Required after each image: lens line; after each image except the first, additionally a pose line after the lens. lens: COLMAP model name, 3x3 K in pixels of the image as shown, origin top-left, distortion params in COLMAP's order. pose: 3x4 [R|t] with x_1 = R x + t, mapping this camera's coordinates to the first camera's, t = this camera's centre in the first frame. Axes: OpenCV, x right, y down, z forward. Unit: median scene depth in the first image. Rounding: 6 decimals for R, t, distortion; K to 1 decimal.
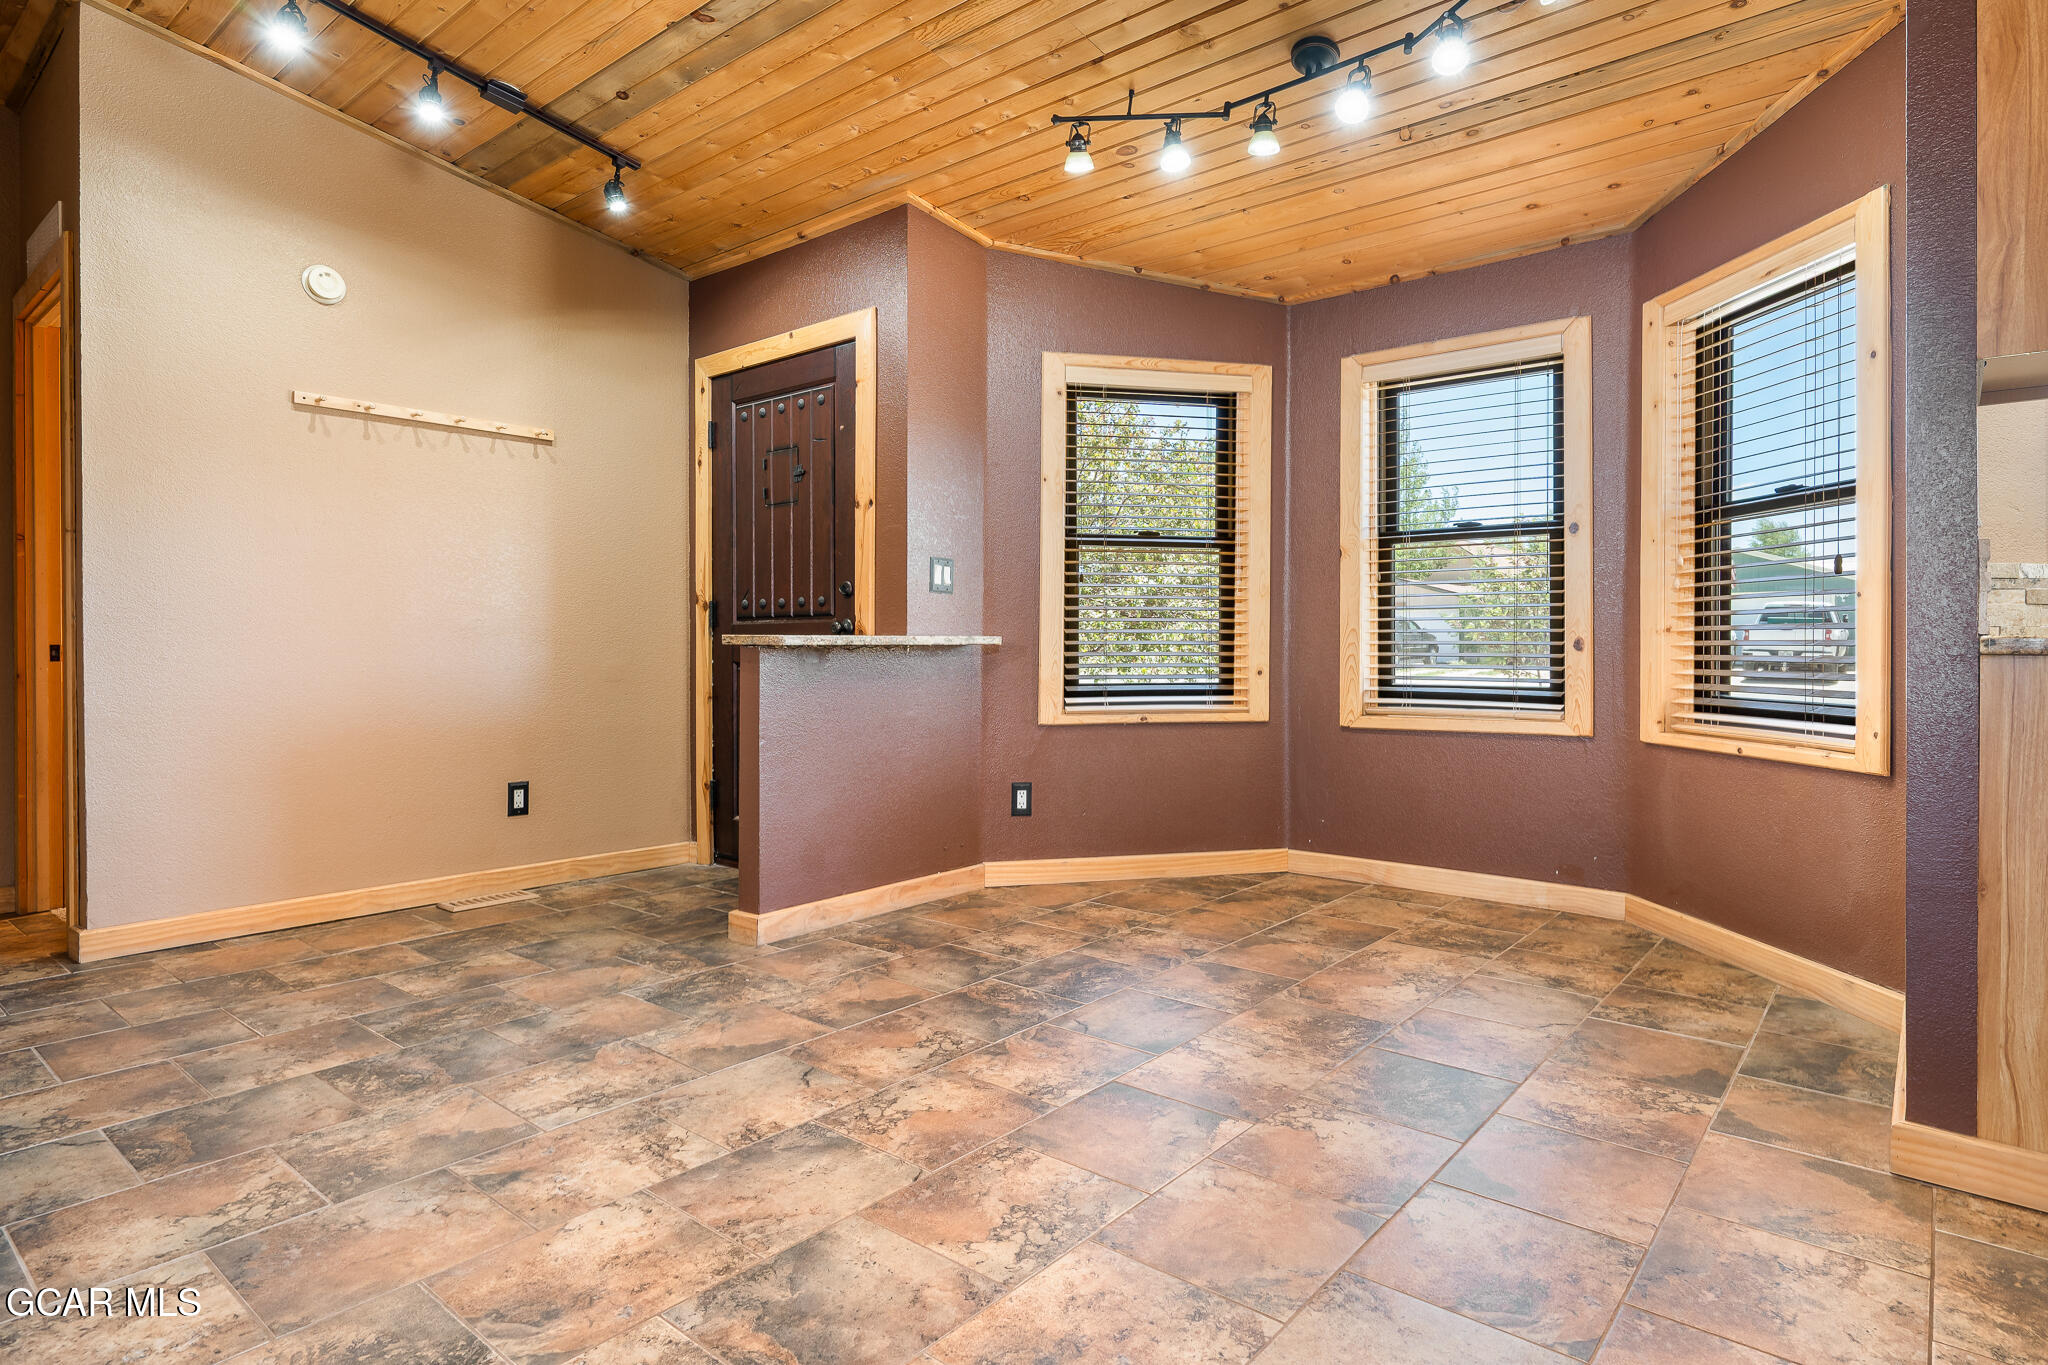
lens RADIAL K [[1090.4, 0, 1113.4], [0, 1090.4, 651.2], [0, 0, 1]] dist [-0.000582, -0.000219]
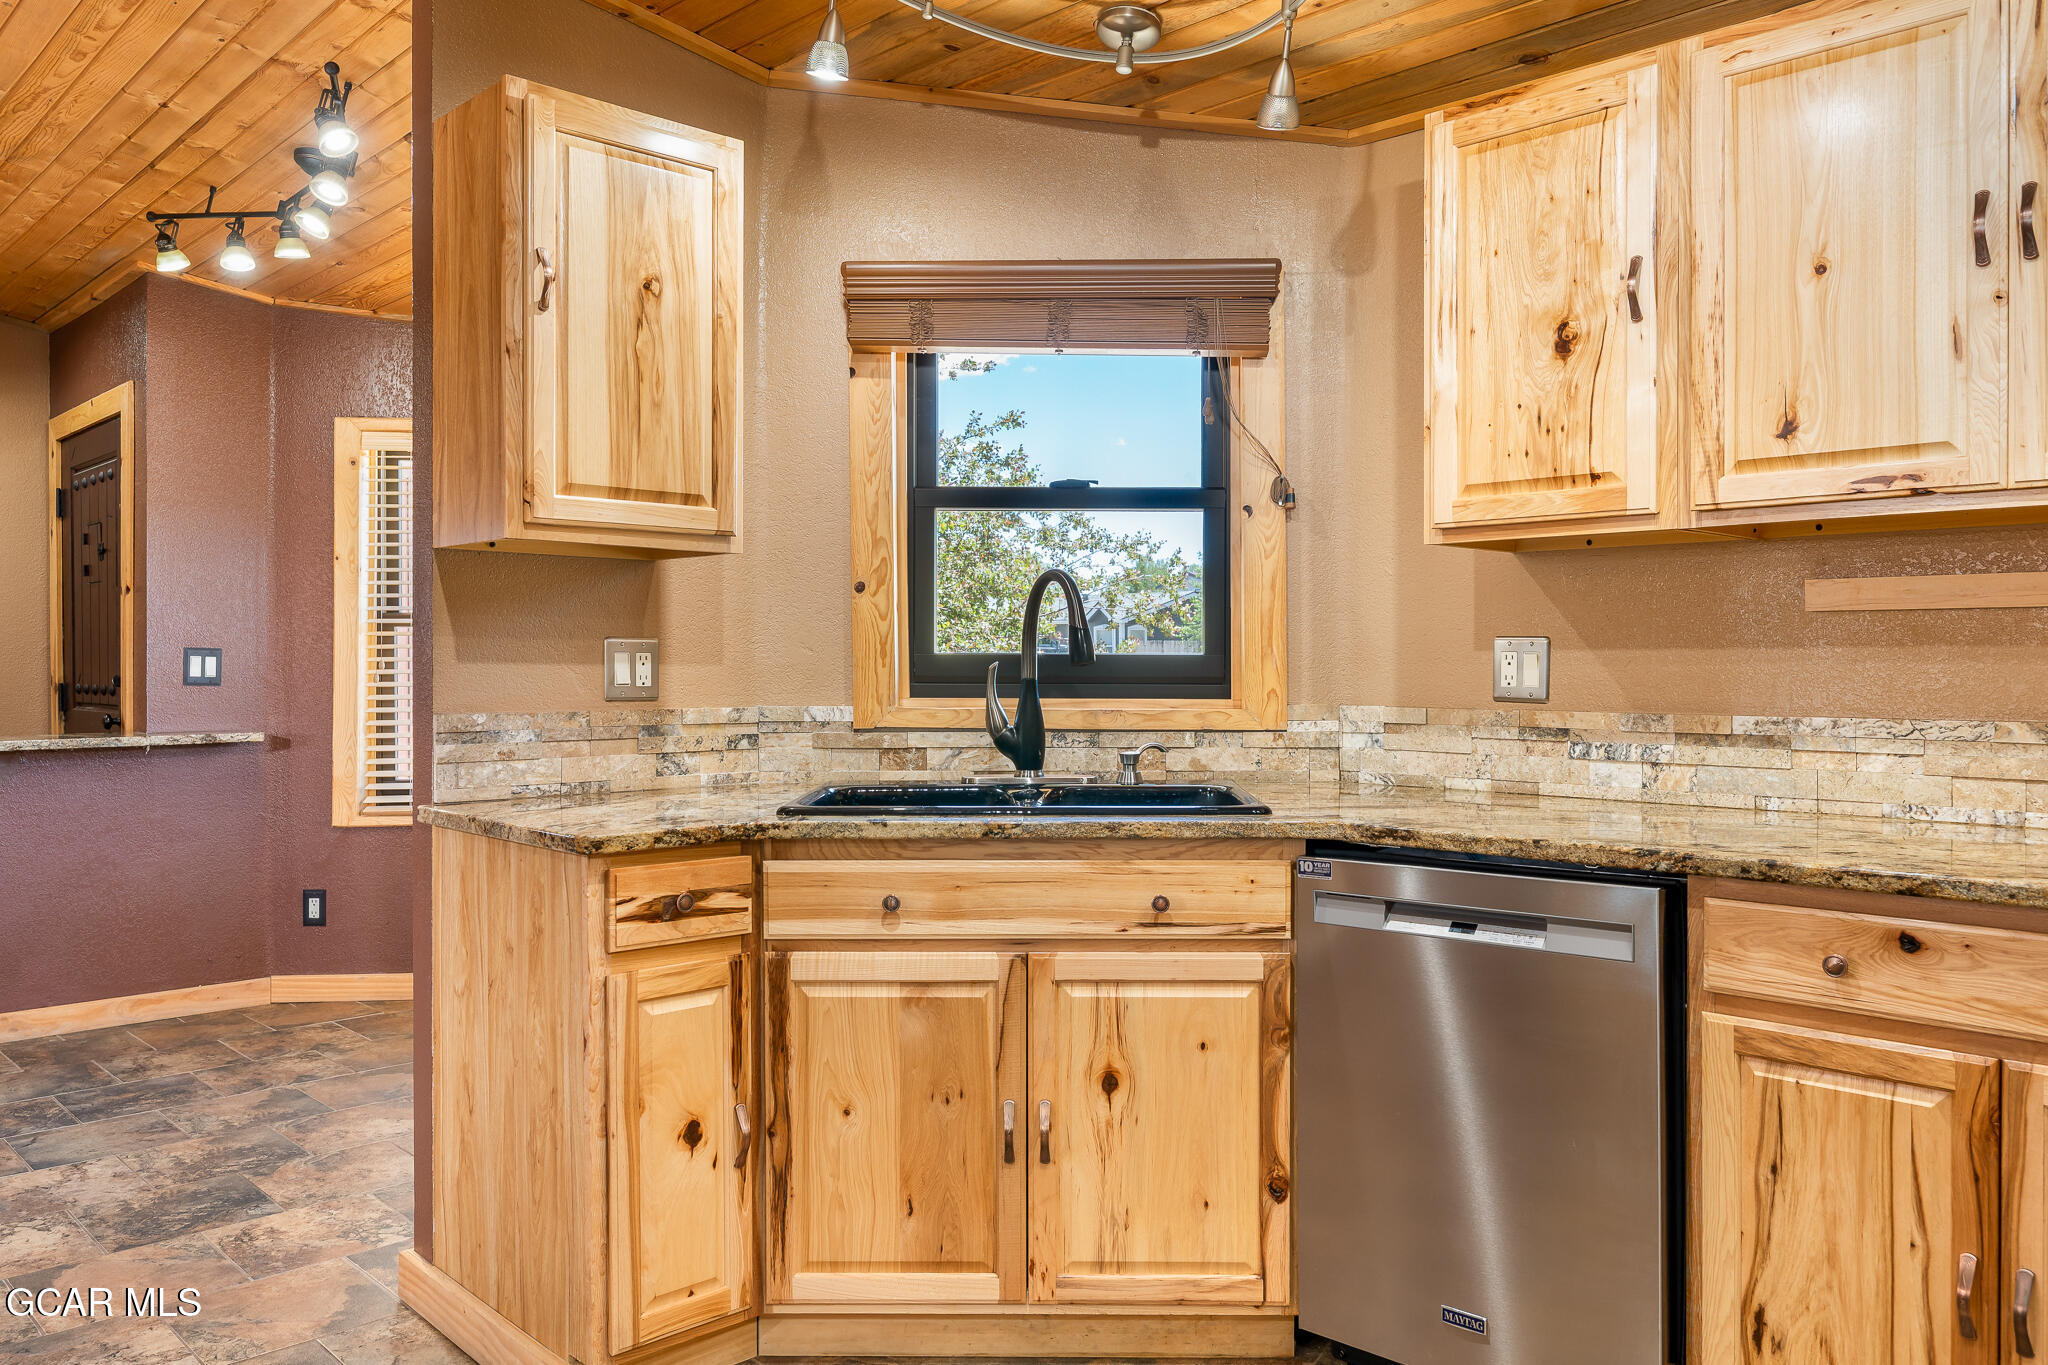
lens RADIAL K [[1531.8, 0, 1060.4], [0, 1531.8, 680.3], [0, 0, 1]] dist [-0.007159, 0.002878]
pose [[0.991350, 0.000496, -0.131246, 1.068170], [0.000718, 0.999957, 0.009197, -0.100356], [0.131245, -0.009212, 0.991307, -0.282252]]
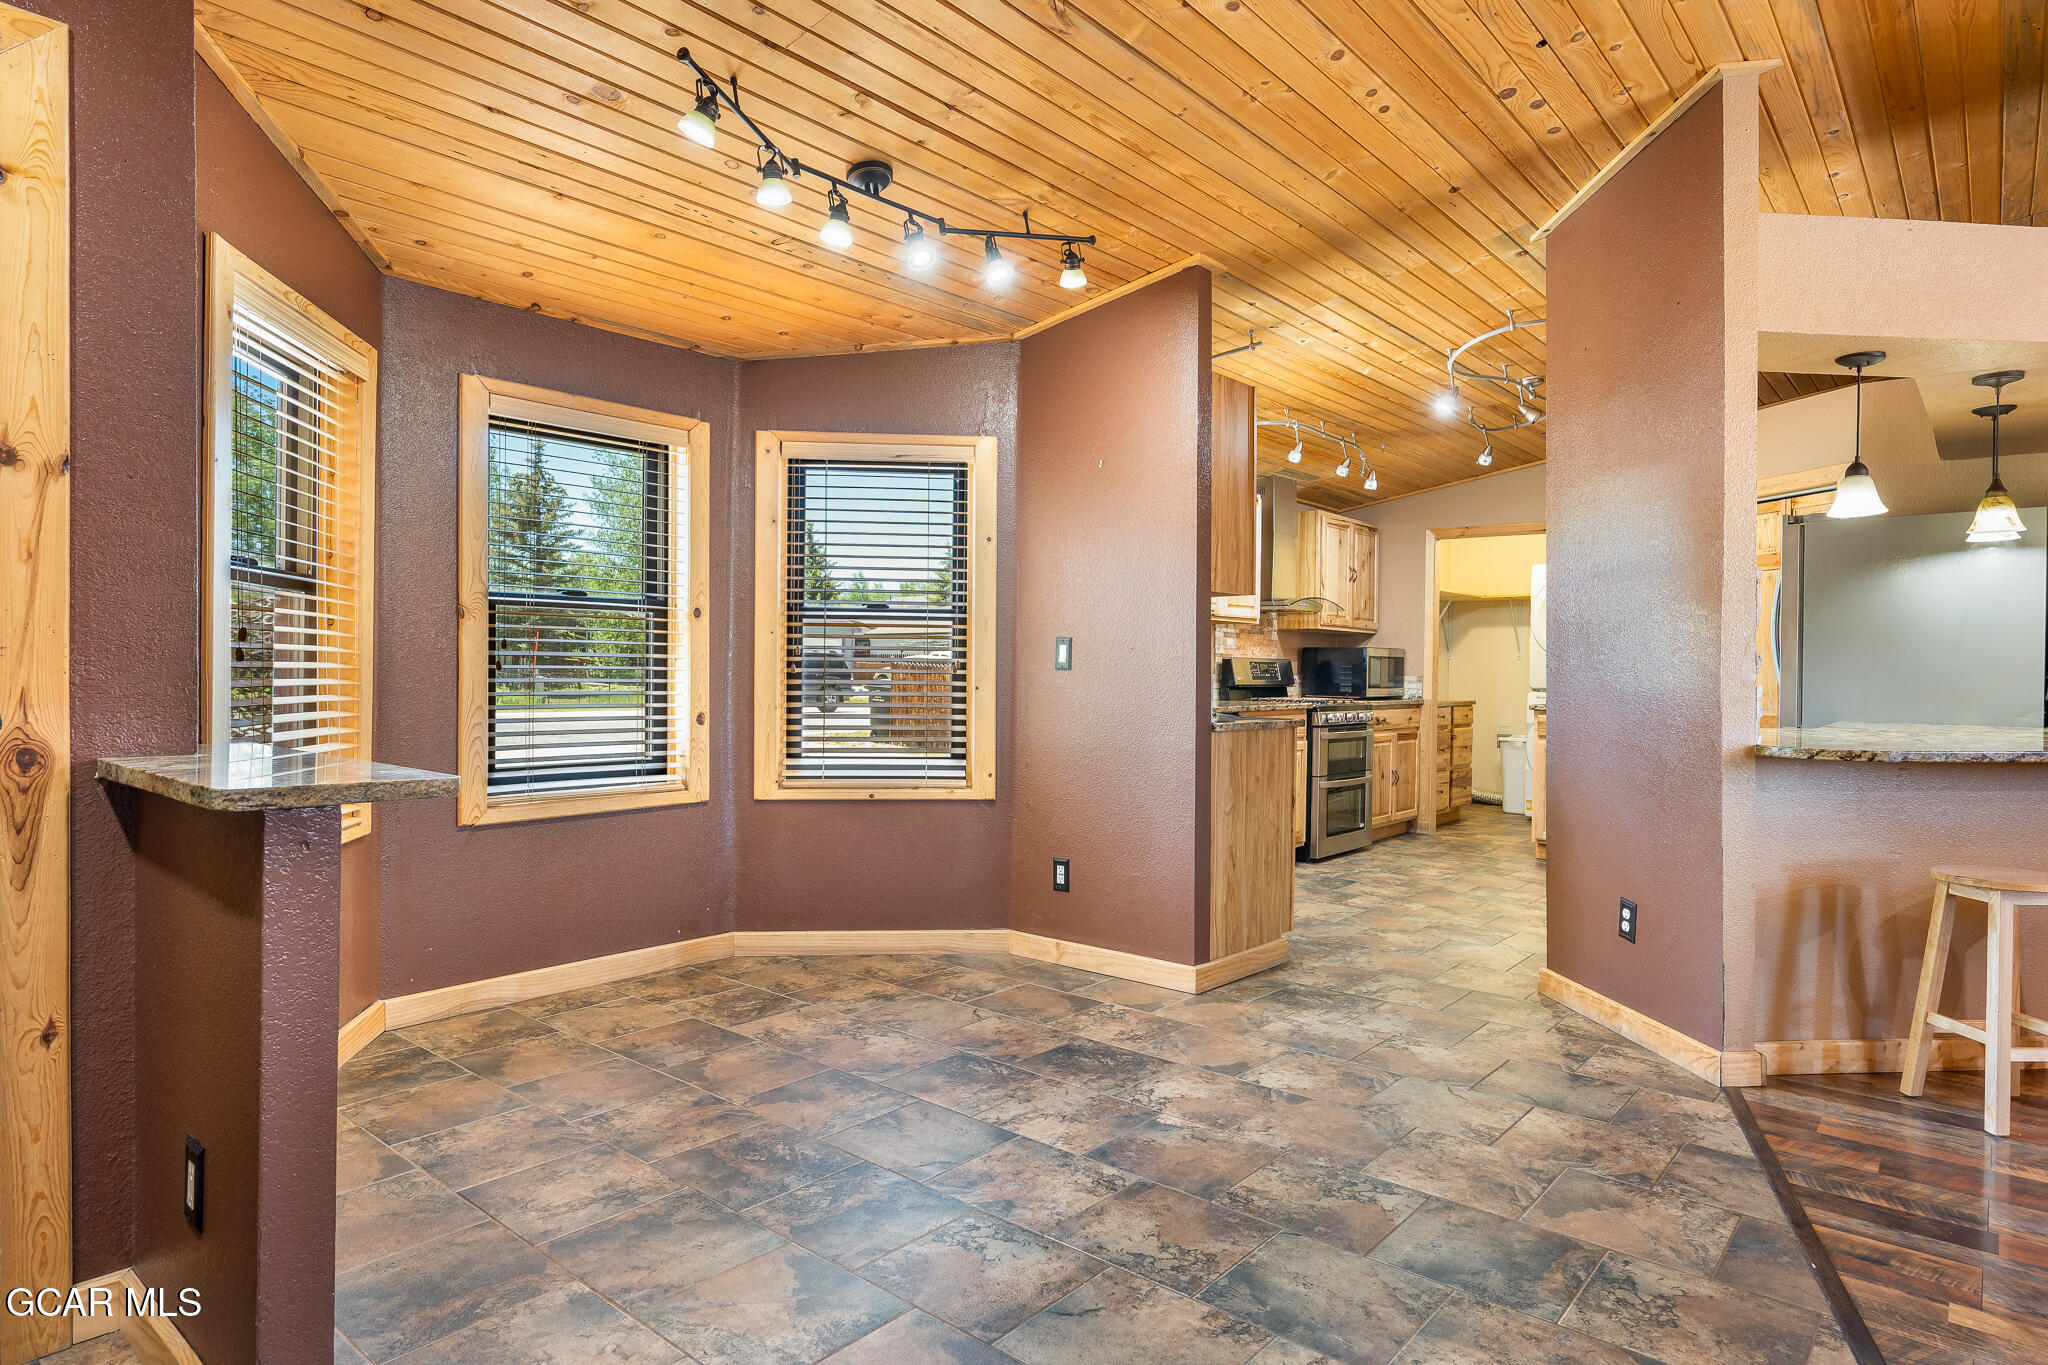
lens RADIAL K [[1152.0, 0, 993.0], [0, 1152.0, 684.1], [0, 0, 1]] dist [-0.002422, -0.000276]
pose [[0.064214, -0.012357, 0.997860, -0.956200], [-0.003385, 0.999915, 0.012600, -0.076751], [-0.997930, -0.004187, 0.064167, 0.844236]]
